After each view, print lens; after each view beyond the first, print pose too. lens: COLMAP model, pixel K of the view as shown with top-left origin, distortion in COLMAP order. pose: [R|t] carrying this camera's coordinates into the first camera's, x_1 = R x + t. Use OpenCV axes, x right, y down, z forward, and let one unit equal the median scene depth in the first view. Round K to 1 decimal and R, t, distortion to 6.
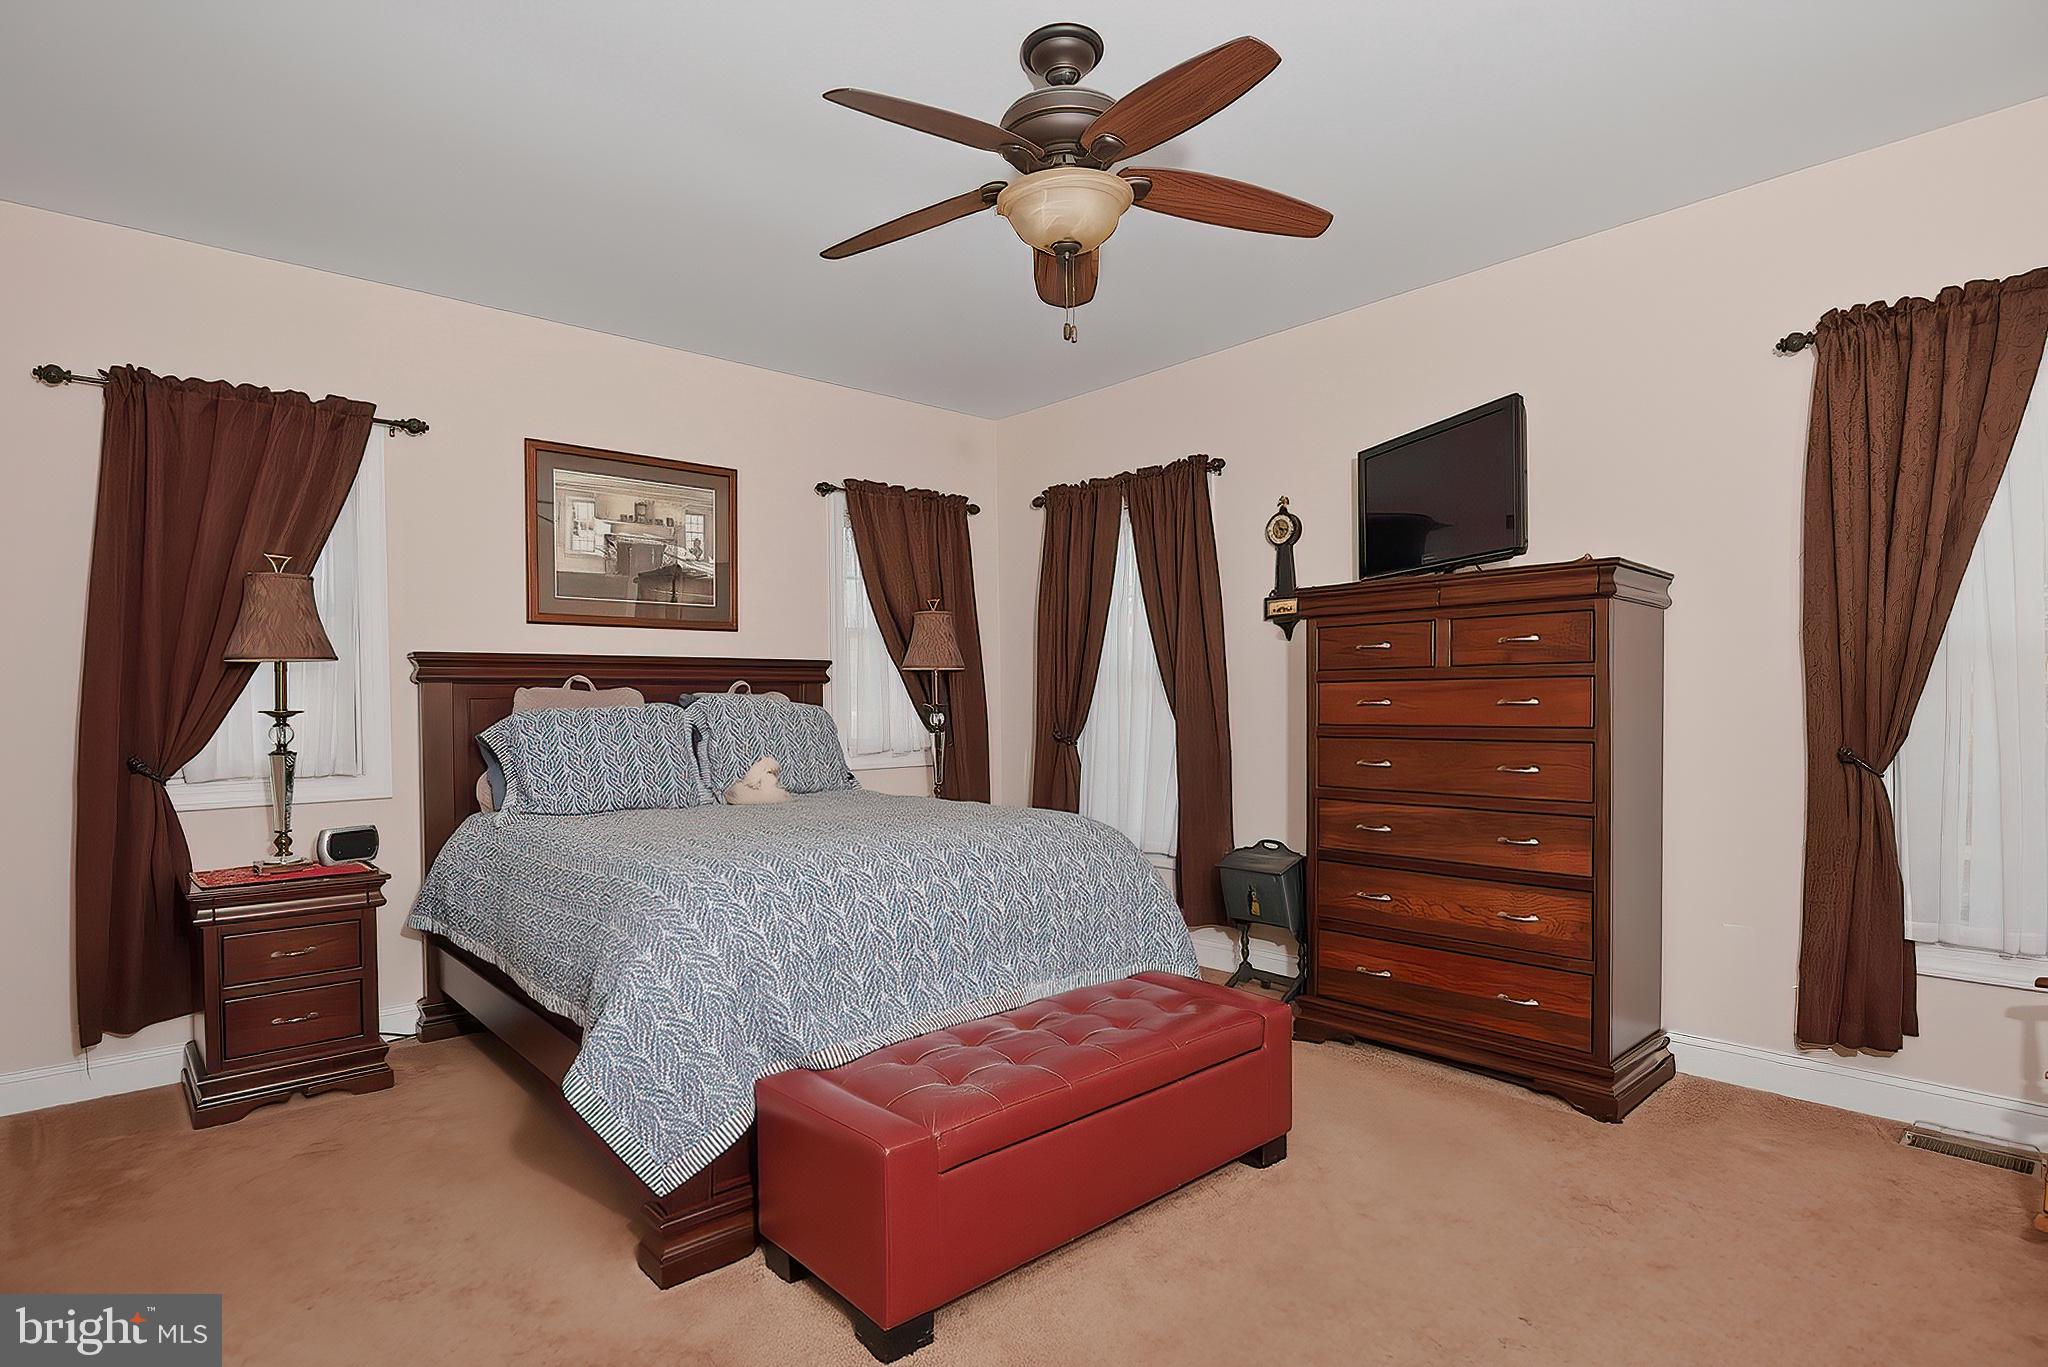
lens RADIAL K [[1064.1, 0, 1014.1], [0, 1064.1, 672.5], [0, 0, 1]] dist [-0.018958, -0.000674]
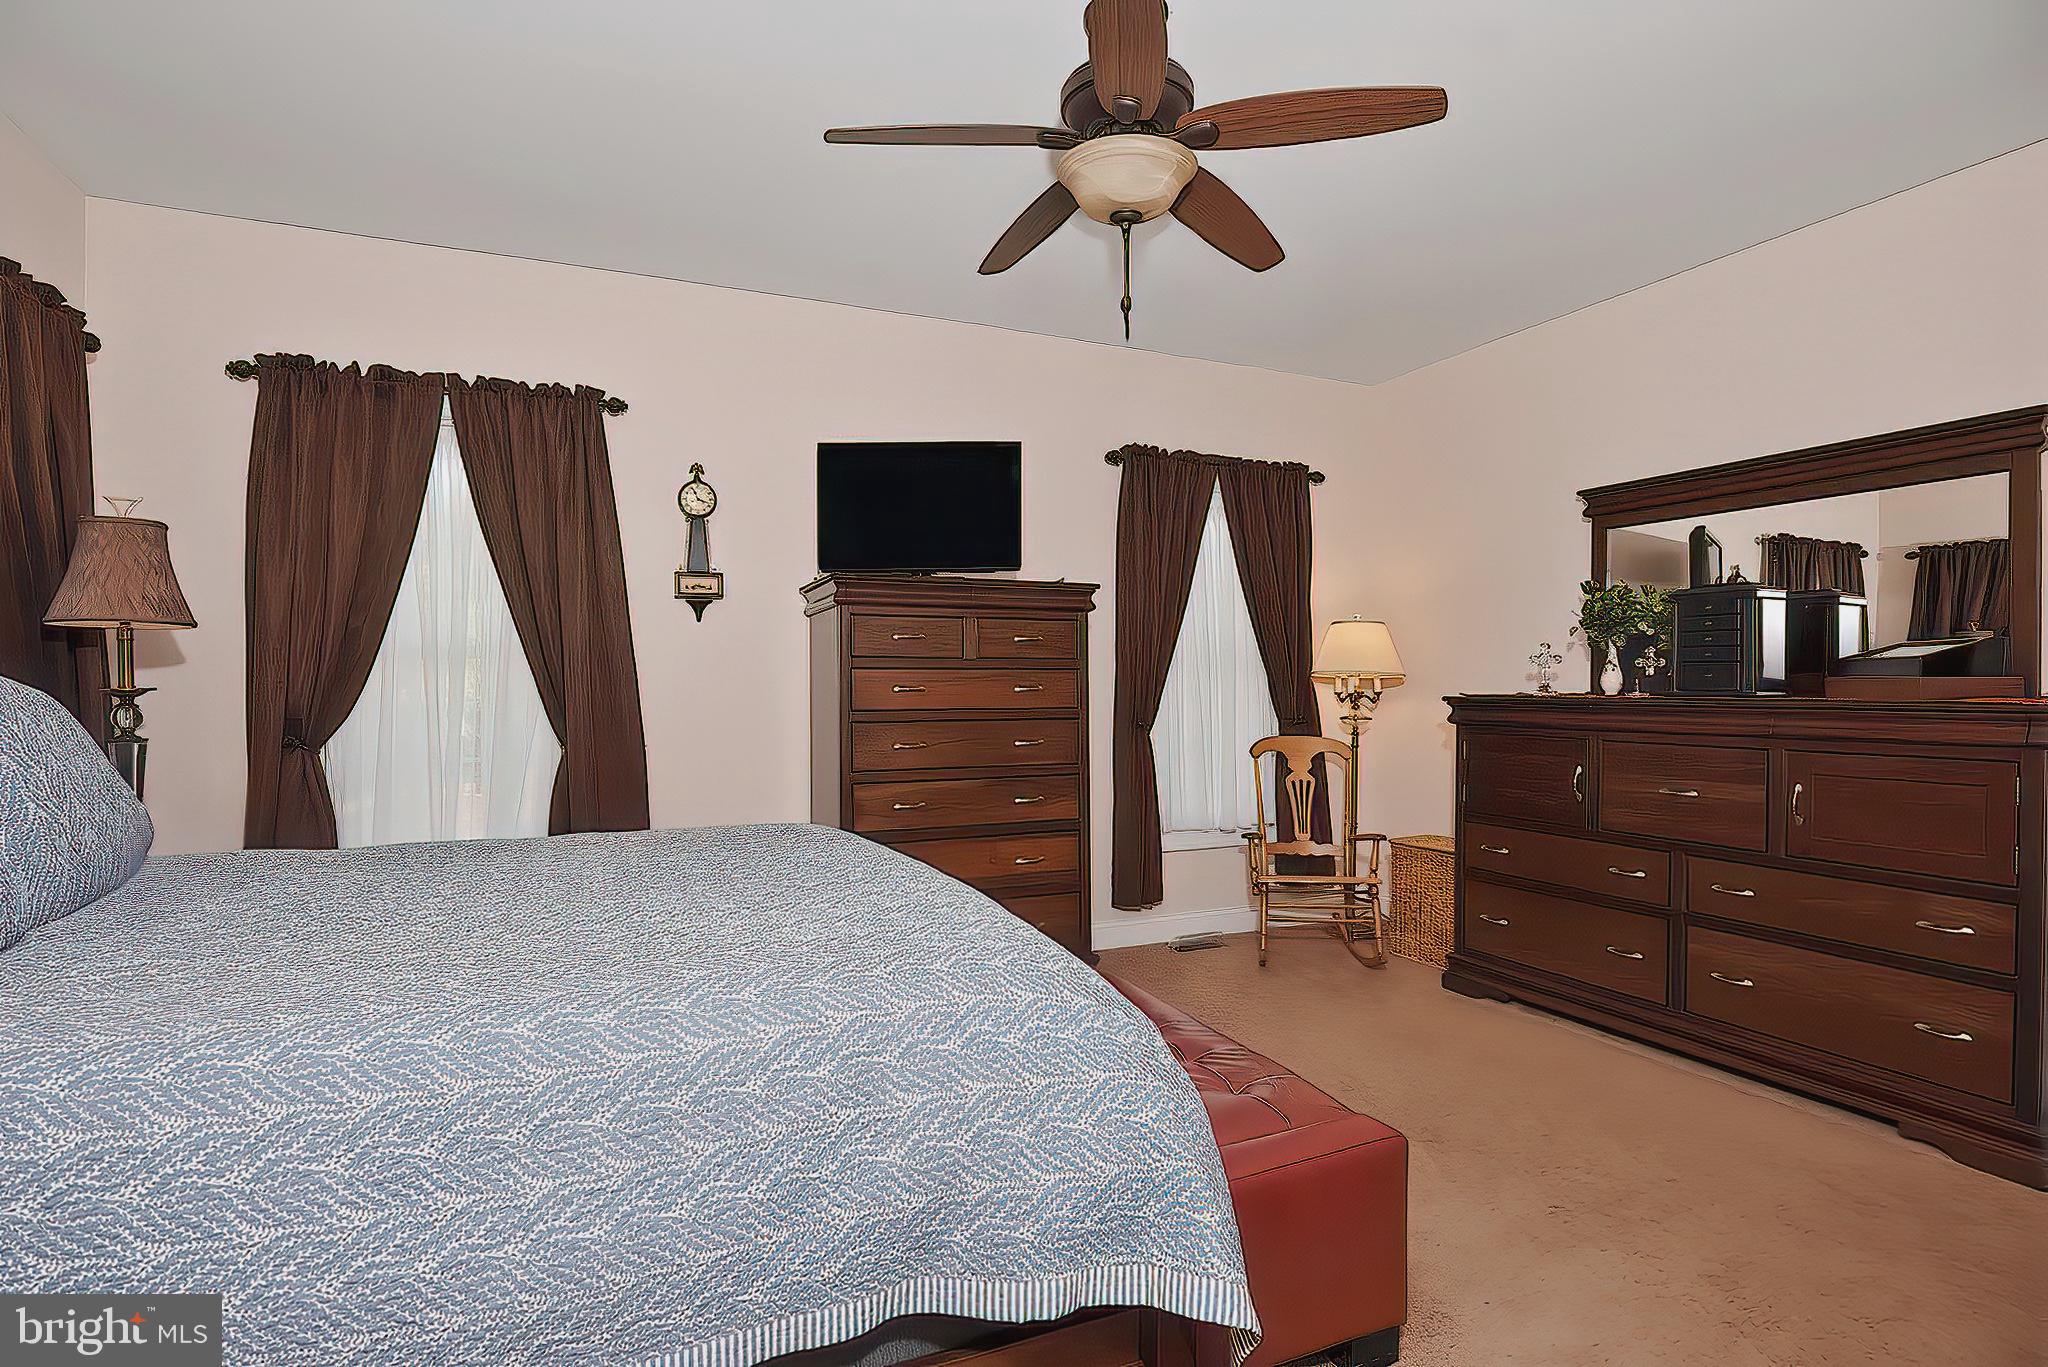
lens RADIAL K [[987.3, 0, 972.8], [0, 987.3, 694.7], [0, 0, 1]] dist [-0.015129, -0.000401]
pose [[0.318282, 0.003448, 0.947990, -0.590167], [-0.024317, 0.999694, 0.004528, 0.028400], [-0.947684, -0.024494, 0.318268, 0.628561]]
